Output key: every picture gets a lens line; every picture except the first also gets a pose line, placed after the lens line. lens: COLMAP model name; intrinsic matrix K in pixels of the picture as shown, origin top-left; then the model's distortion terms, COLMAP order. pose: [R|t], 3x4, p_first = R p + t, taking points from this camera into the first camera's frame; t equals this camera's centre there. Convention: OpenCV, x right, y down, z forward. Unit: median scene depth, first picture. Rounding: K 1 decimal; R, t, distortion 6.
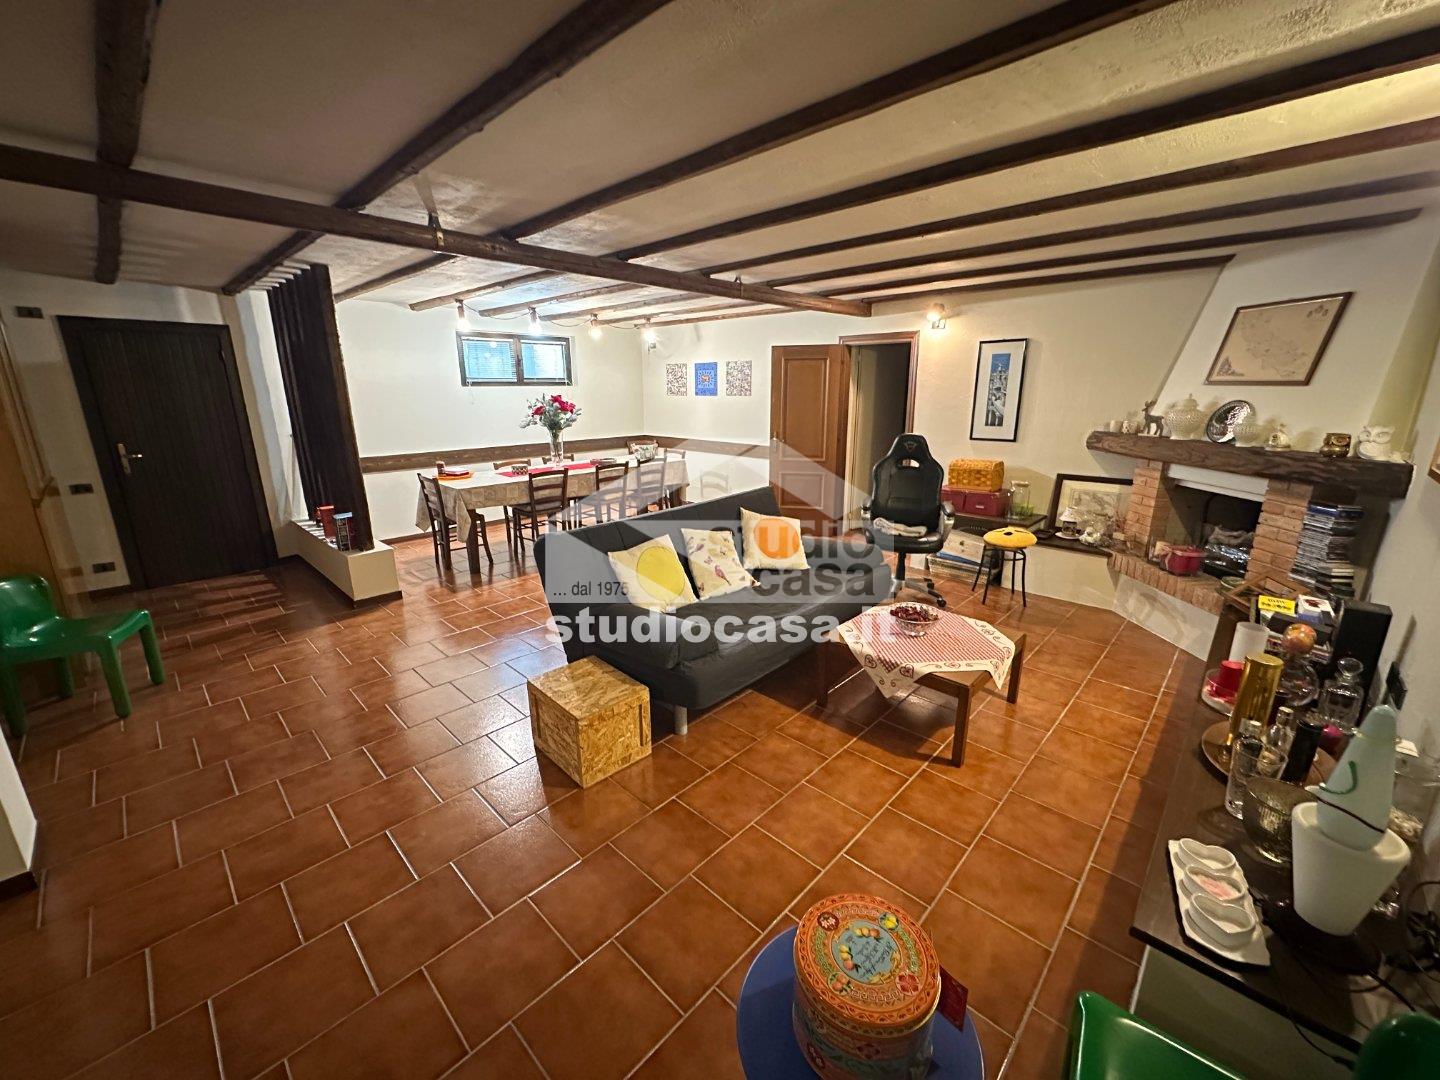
lens RADIAL K [[571.2, 0, 717.1], [0, 571.2, 538.9], [0, 0, 1]] dist [-0.003811, 0.000156]
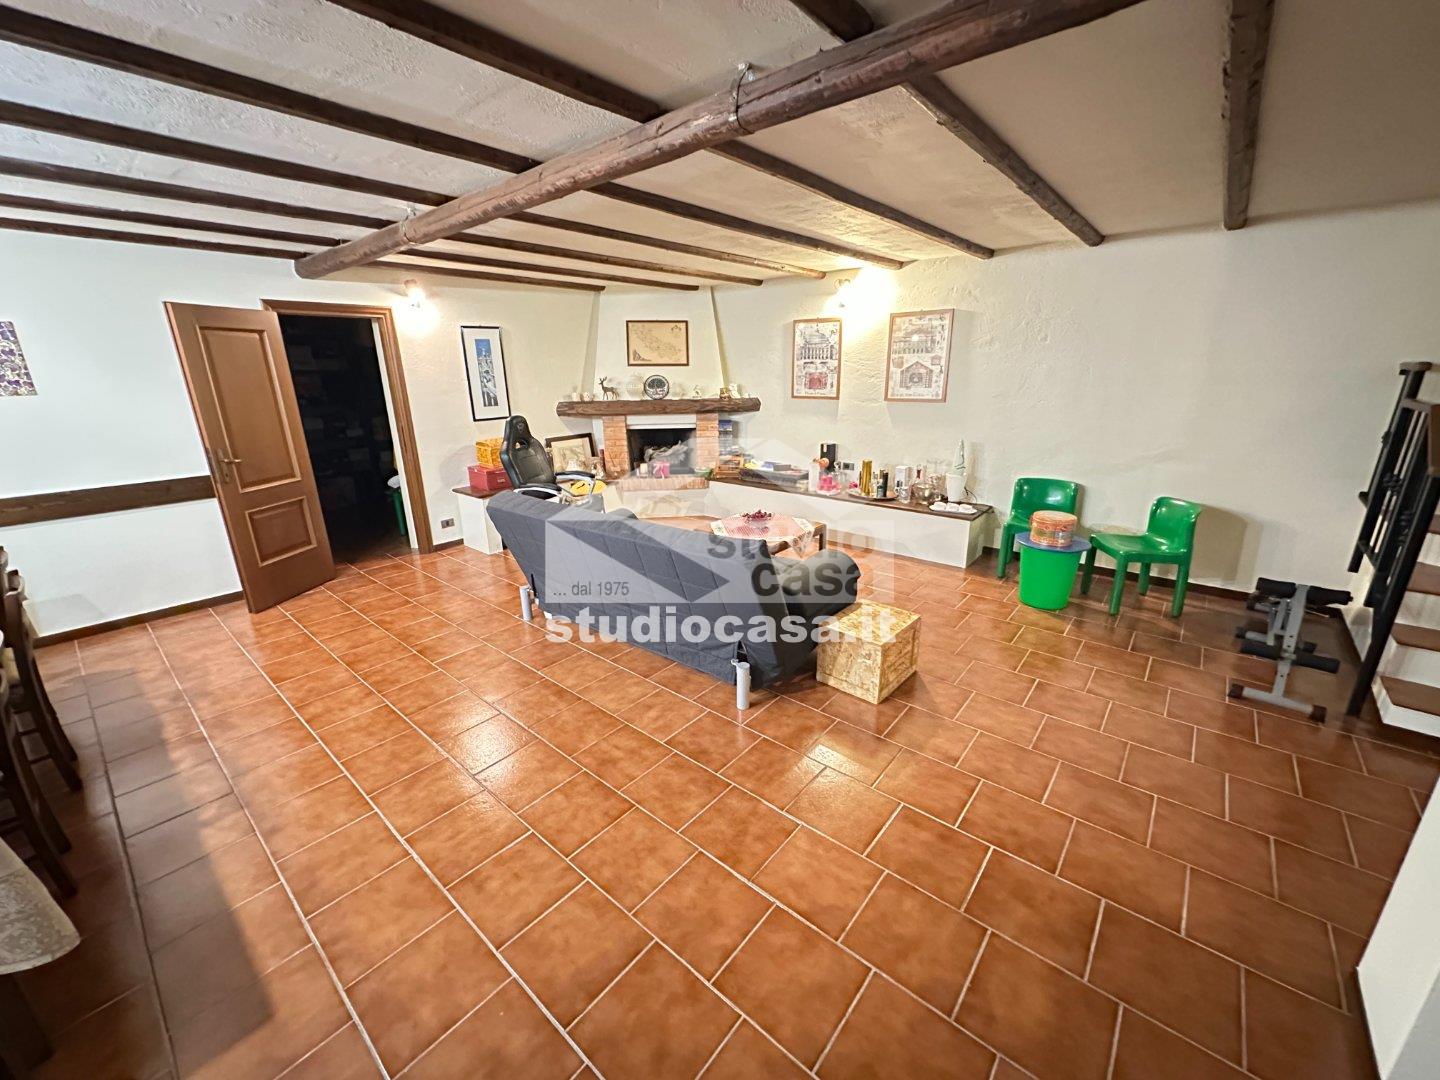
lens RADIAL K [[571.2, 0, 717.1], [0, 571.2, 539.2], [0, 0, 1]] dist [-0.003811, 0.000156]
pose [[-0.067843, -0.286810, 0.955582, -0.698347], [0.270819, 0.916534, 0.294317, -0.179108], [-0.960237, 0.278757, 0.015494, 0.678391]]
